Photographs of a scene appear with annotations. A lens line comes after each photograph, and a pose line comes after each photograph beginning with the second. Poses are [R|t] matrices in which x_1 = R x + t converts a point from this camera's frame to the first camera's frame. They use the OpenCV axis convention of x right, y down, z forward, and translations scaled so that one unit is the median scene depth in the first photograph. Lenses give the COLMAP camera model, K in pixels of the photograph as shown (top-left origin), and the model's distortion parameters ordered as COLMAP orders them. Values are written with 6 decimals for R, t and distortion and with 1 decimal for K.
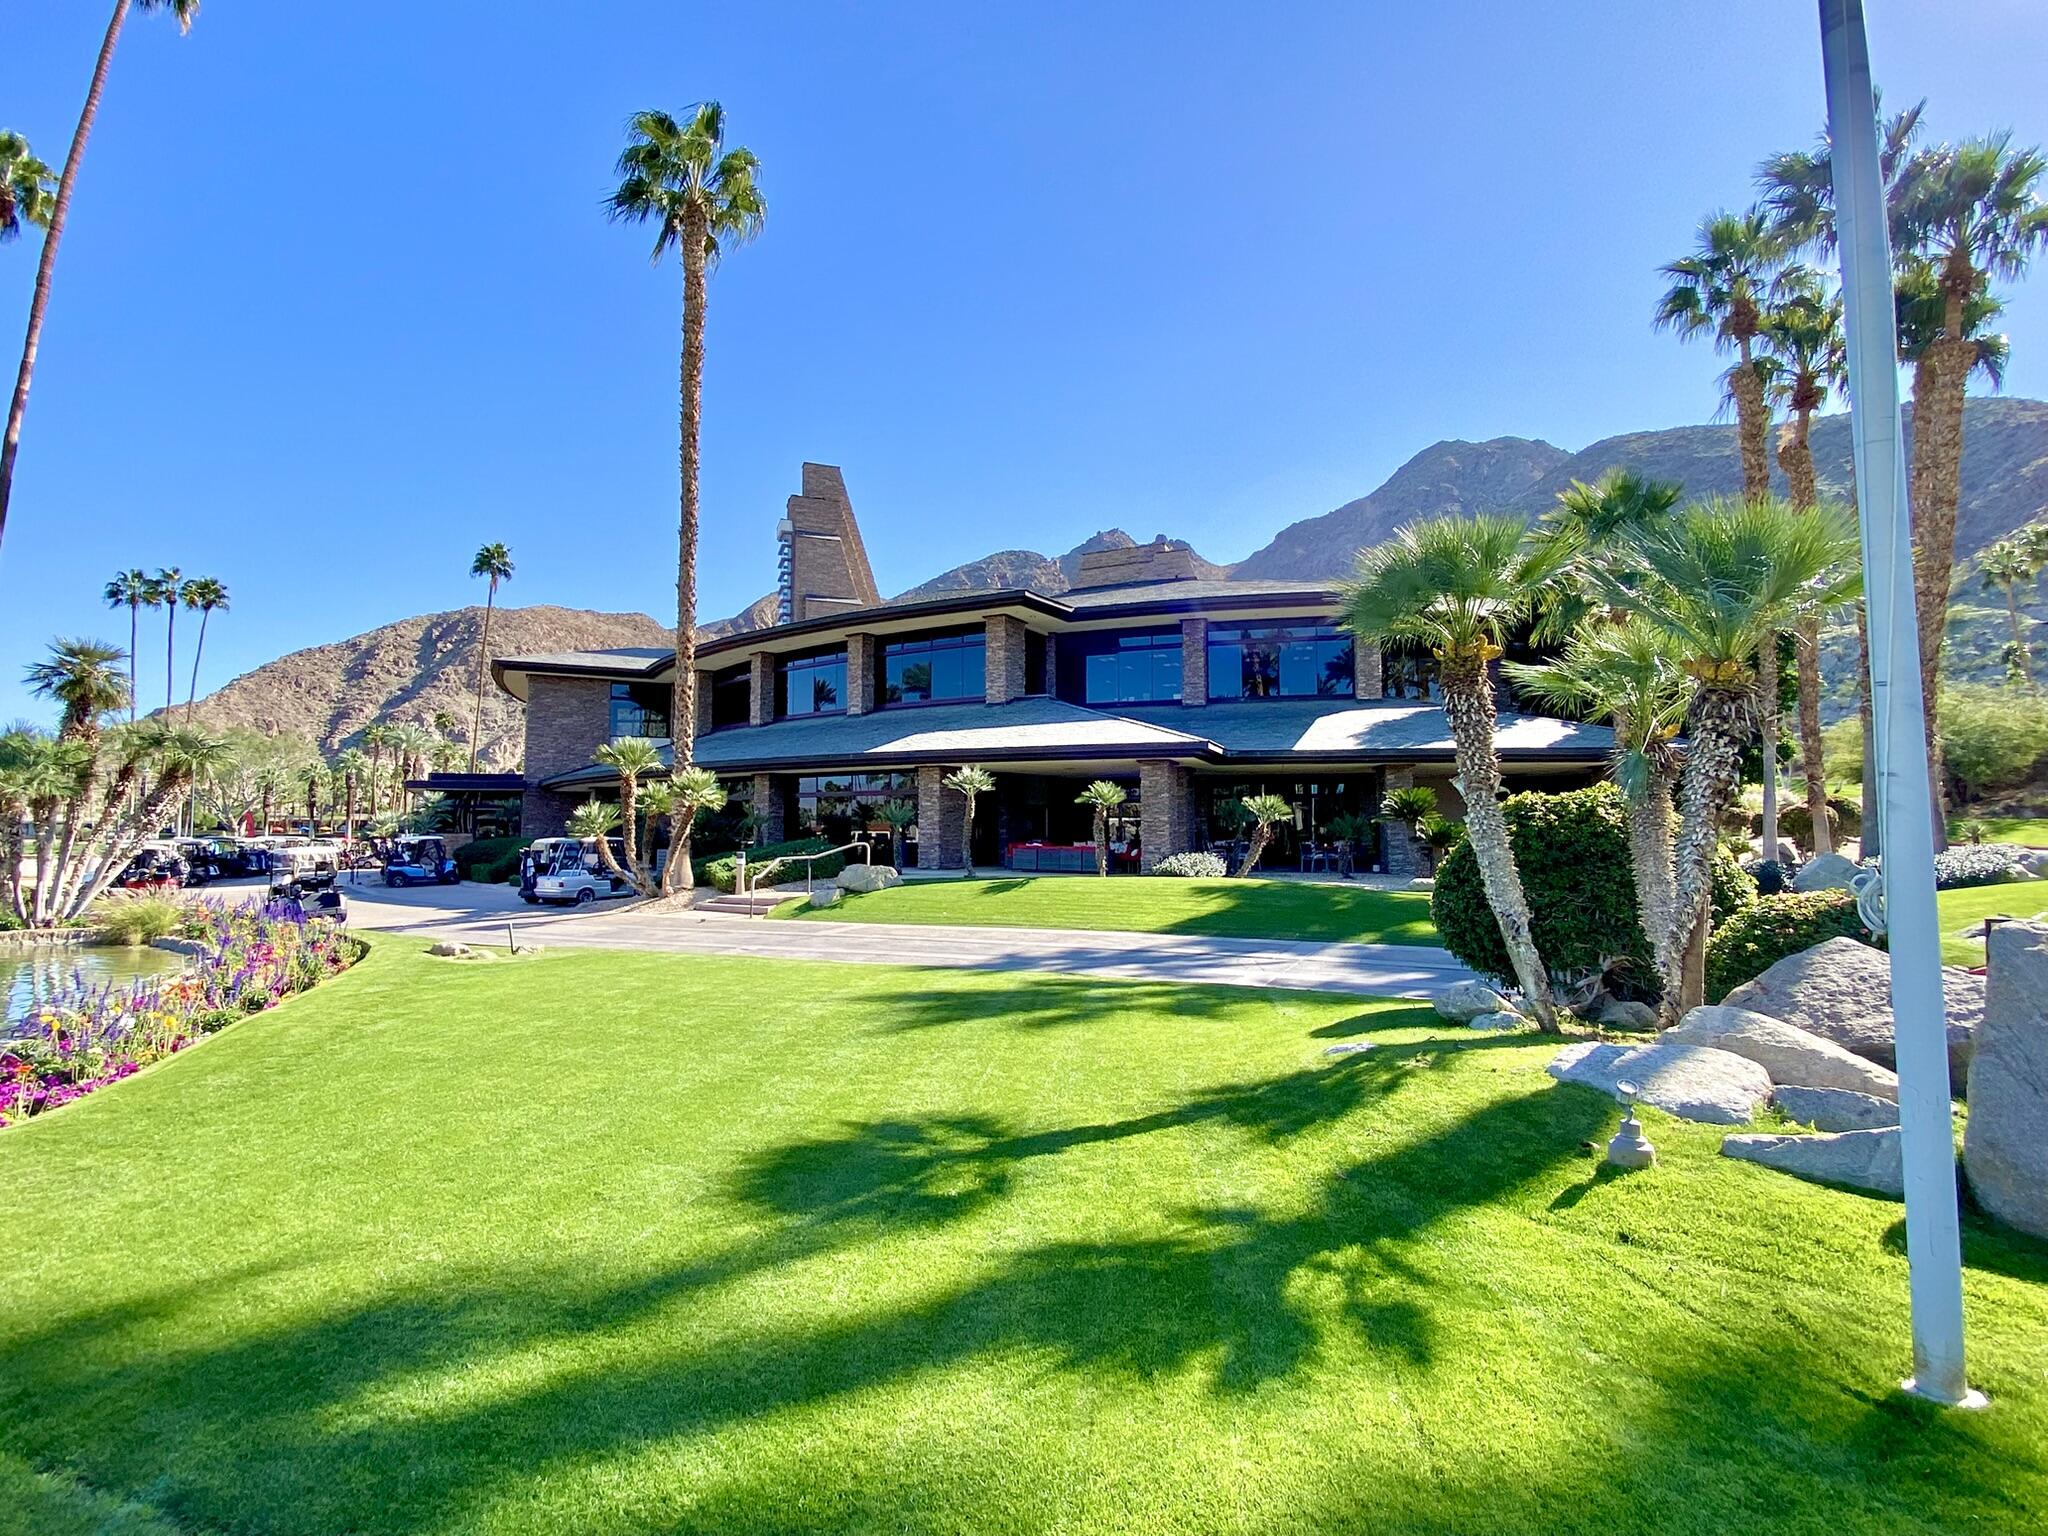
lens RADIAL K [[1036.8, 0, 1024.0], [0, 1036.8, 768.0], [0, 0, 1]] dist [0.013224, -0.028732]
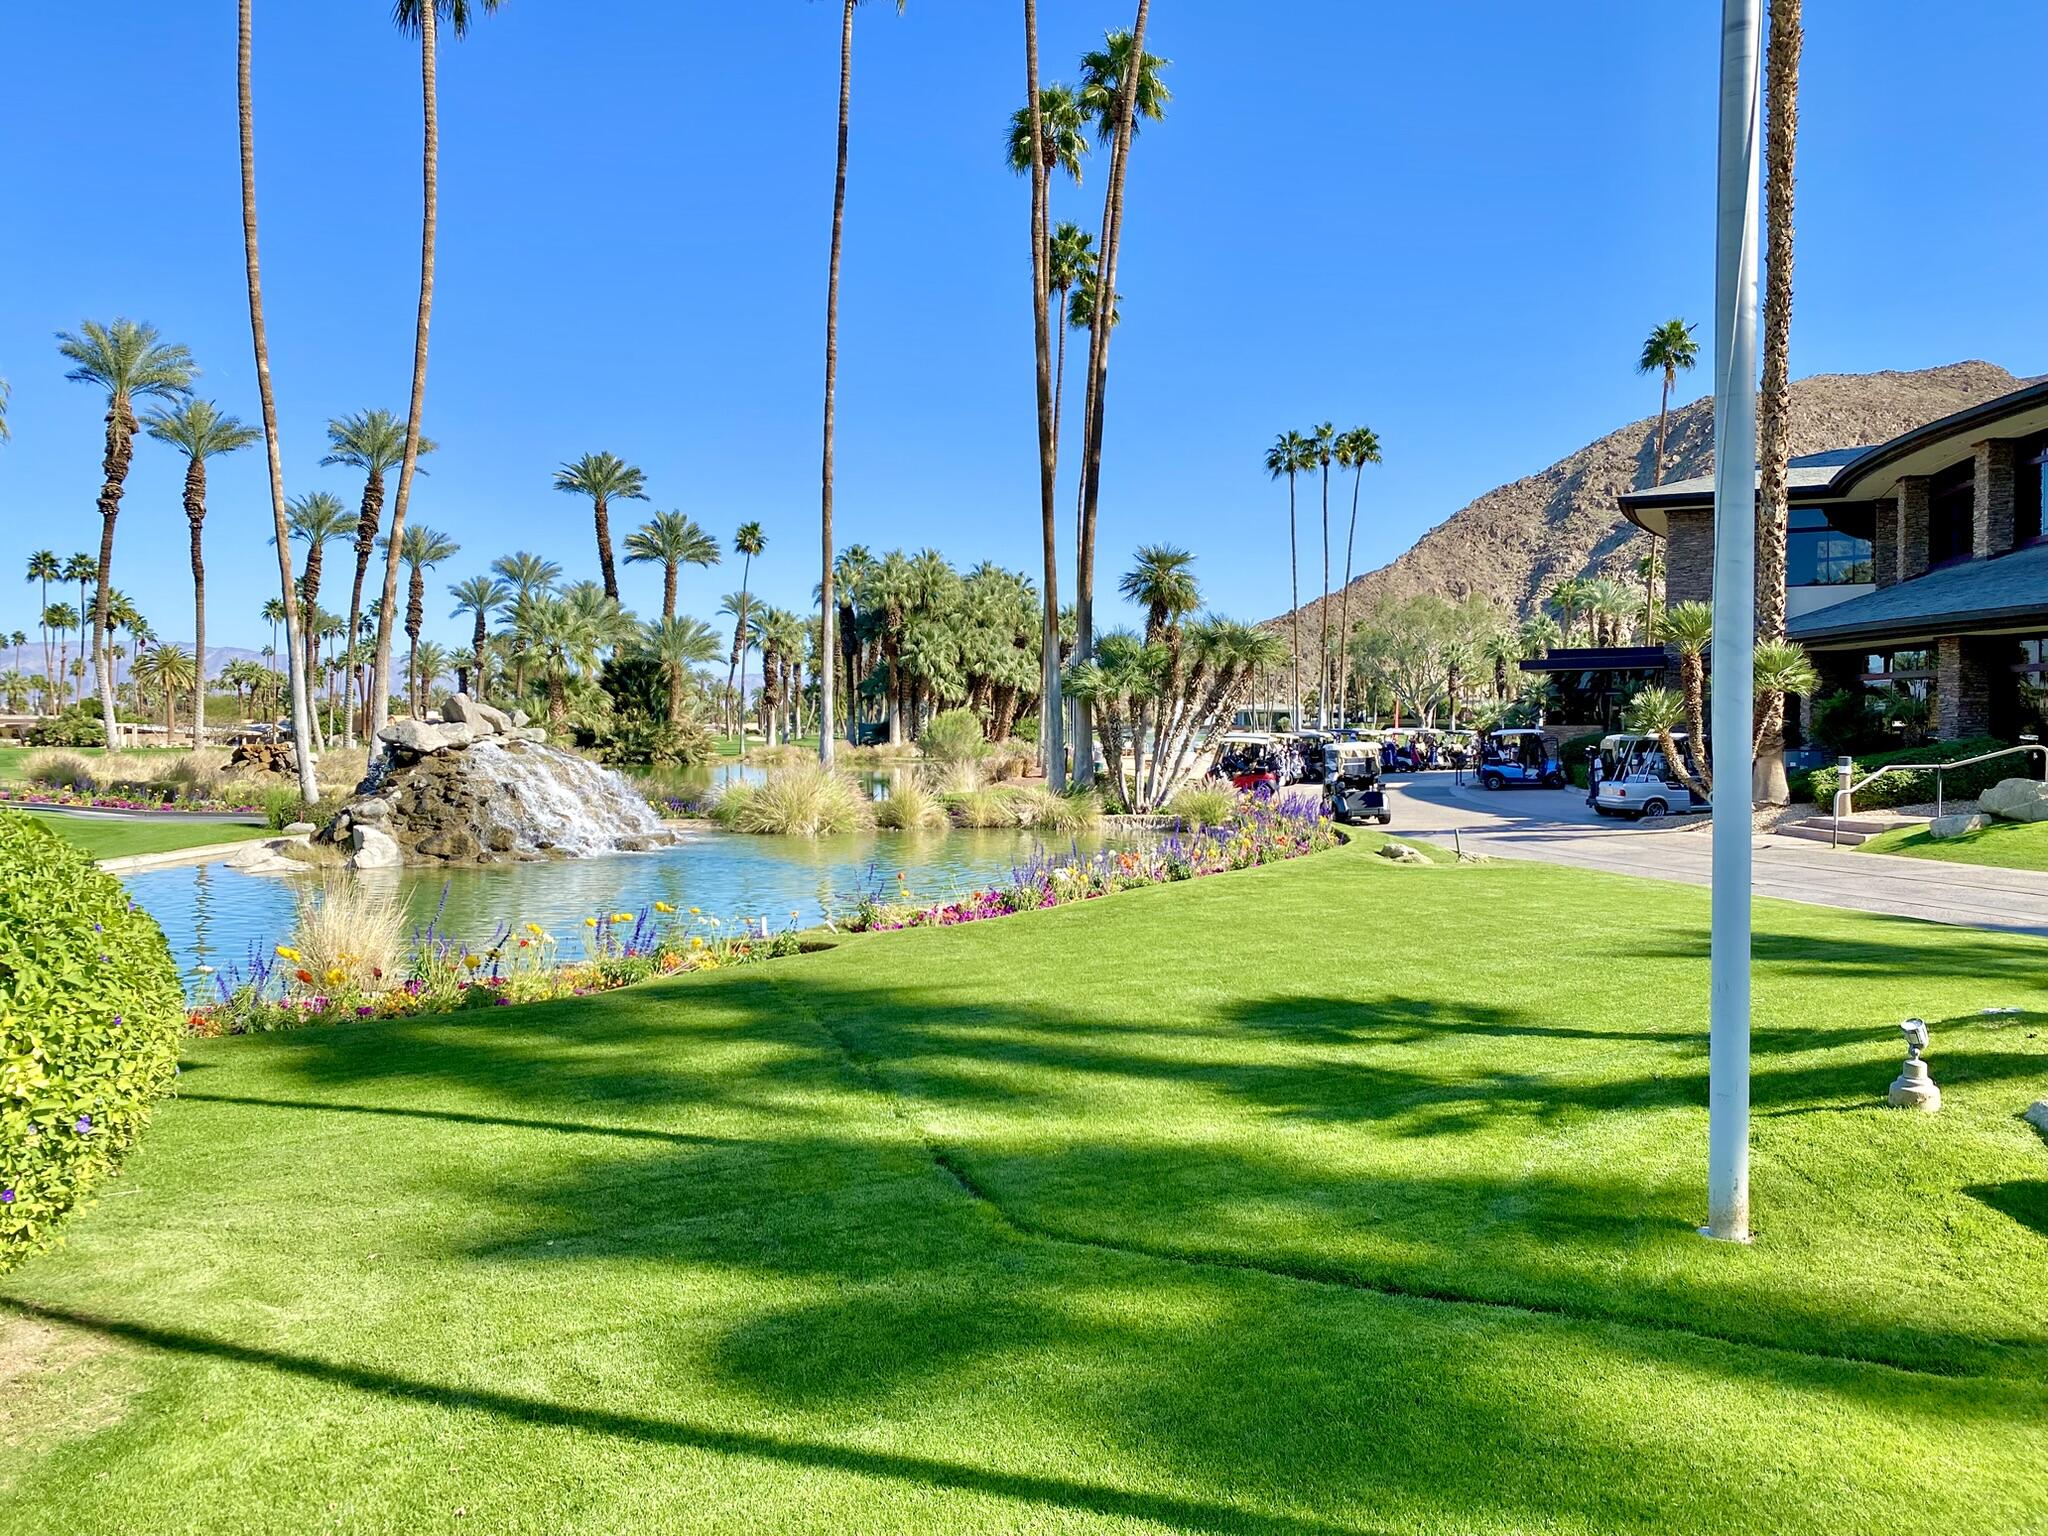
lens RADIAL K [[1532.8, 0, 1024.0], [0, 1532.8, 768.0], [0, 0, 1]] dist [0.009008, -0.003963]
pose [[0.610400, 0.024168, -0.791724, 0.167680], [0.049010, 0.996467, 0.068203, -0.007393], [0.790575, -0.080434, 0.607059, -0.059303]]
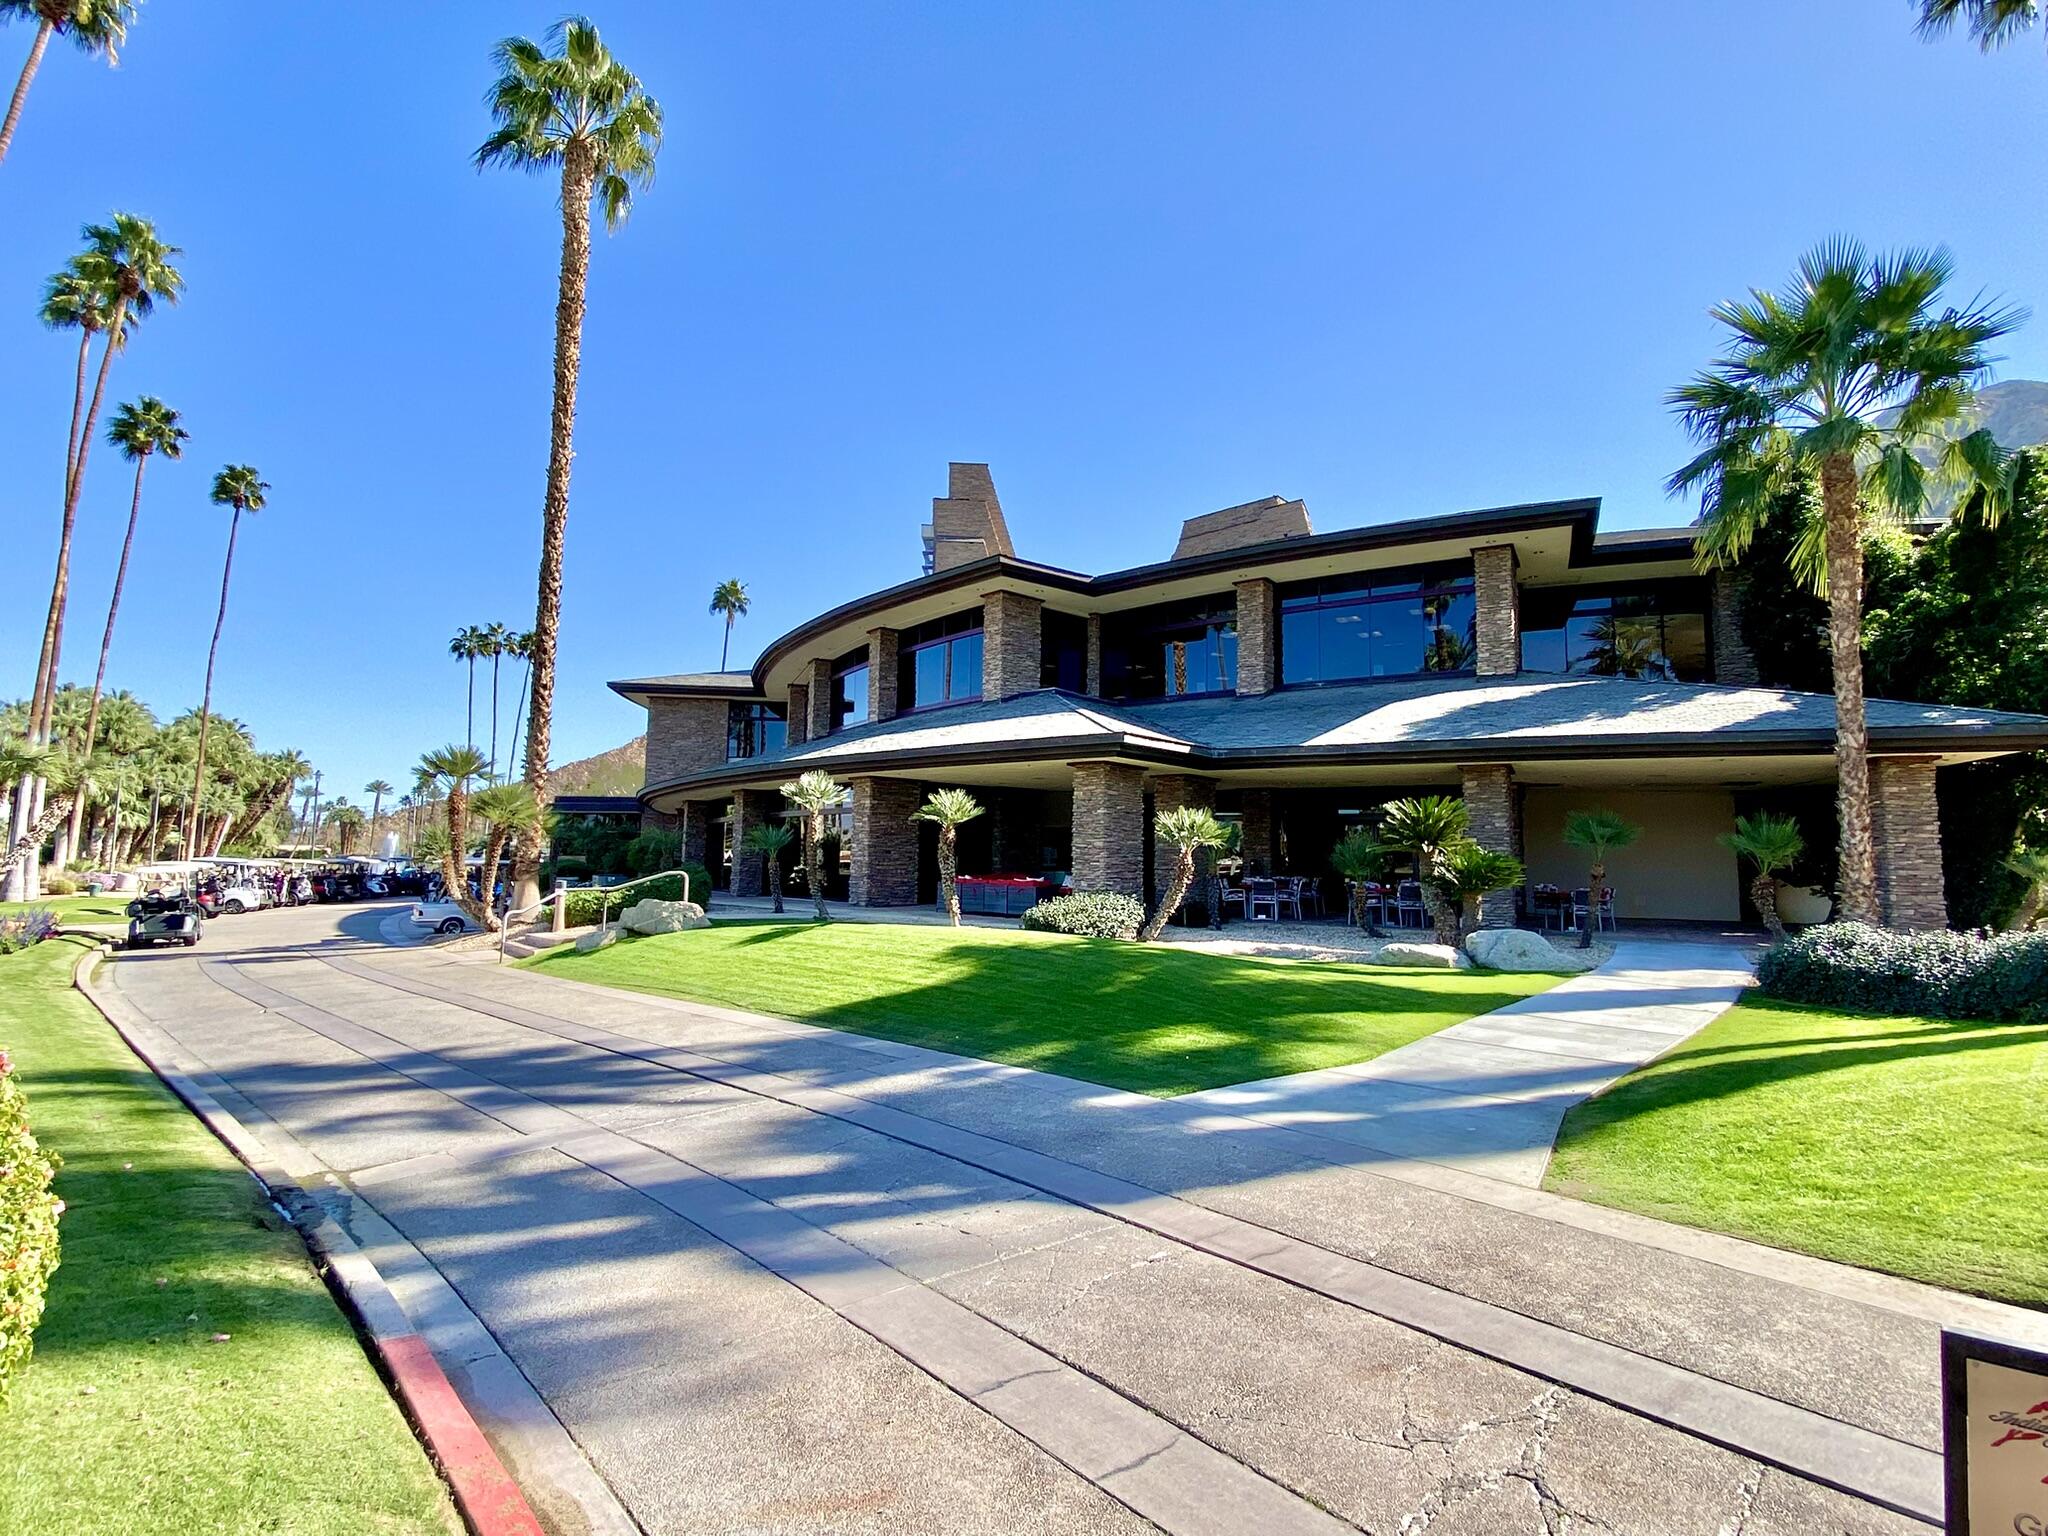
lens RADIAL K [[1036.8, 0, 1024.0], [0, 1036.8, 768.0], [0, 0, 1]] dist [0.013224, -0.028732]
pose [[0.946679, -0.015519, -0.321804, 0.270812], [0.006514, 0.999557, -0.029041, 0.014244], [0.322112, 0.025396, 0.946361, 0.259825]]
